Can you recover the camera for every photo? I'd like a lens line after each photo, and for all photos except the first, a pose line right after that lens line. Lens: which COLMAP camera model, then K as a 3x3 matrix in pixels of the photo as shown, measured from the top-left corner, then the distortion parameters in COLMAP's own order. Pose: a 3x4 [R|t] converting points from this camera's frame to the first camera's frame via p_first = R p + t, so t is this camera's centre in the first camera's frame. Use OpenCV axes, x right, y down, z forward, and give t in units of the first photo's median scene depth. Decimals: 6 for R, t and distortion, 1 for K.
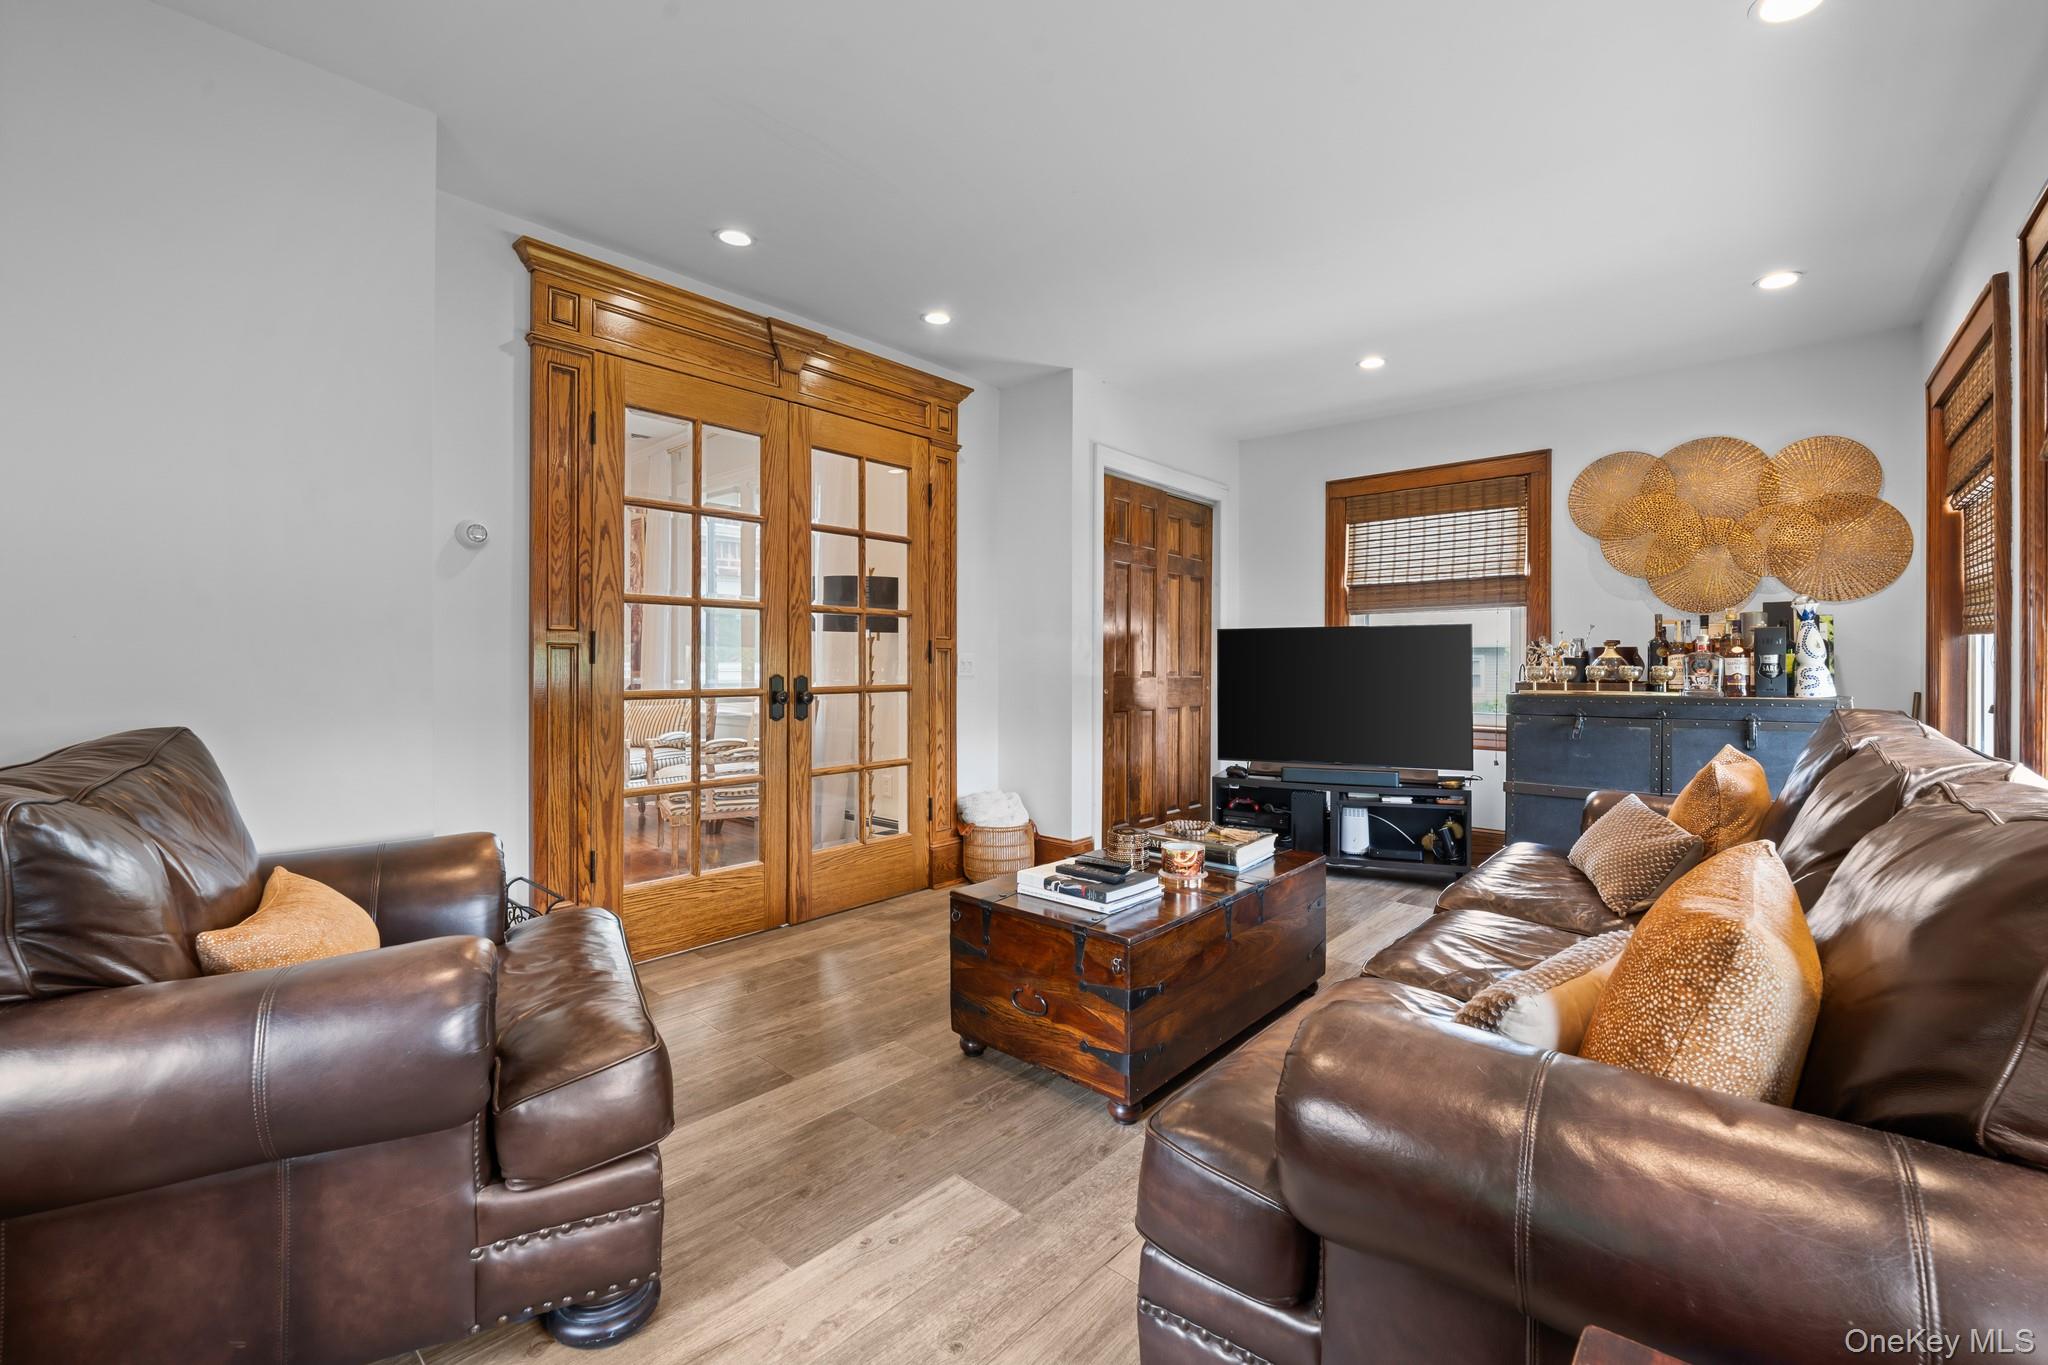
lens RADIAL K [[839.0, 0, 1025.9], [0, 839.0, 654.4], [0, 0, 1]] dist [0.000013, -0.004176]
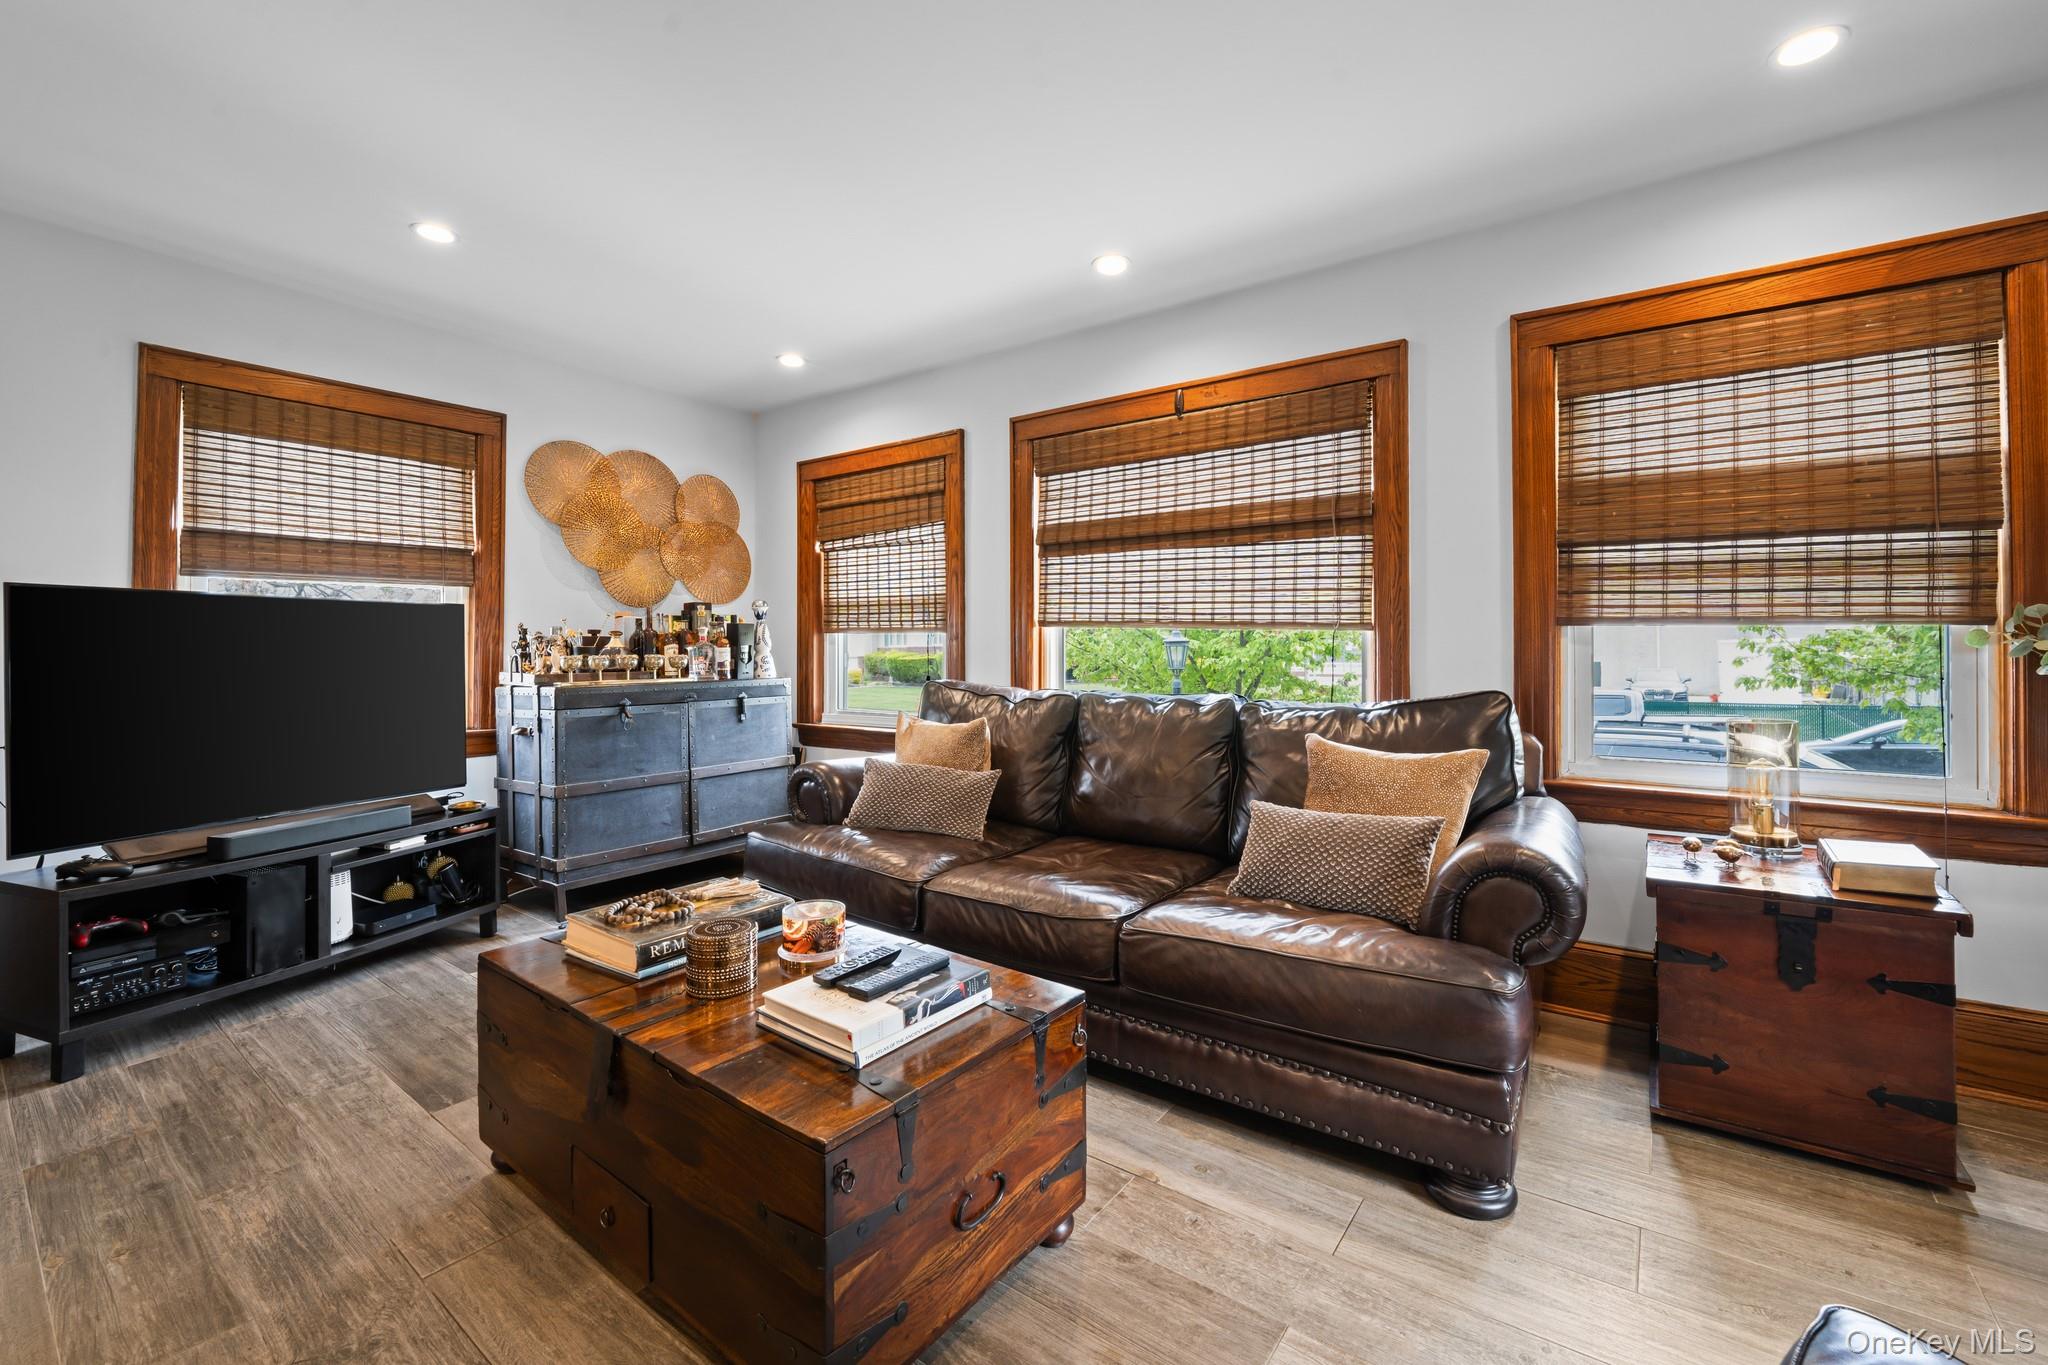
lens RADIAL K [[839.0, 0, 1025.9], [0, 839.0, 654.4], [0, 0, 1]] dist [0.000013, -0.004176]
pose [[-0.070305, -0.002591, 0.997522, -0.303096], [-0.005616, 0.999982, 0.002201, 0.006375], [-0.997510, -0.005447, -0.070319, 0.500841]]
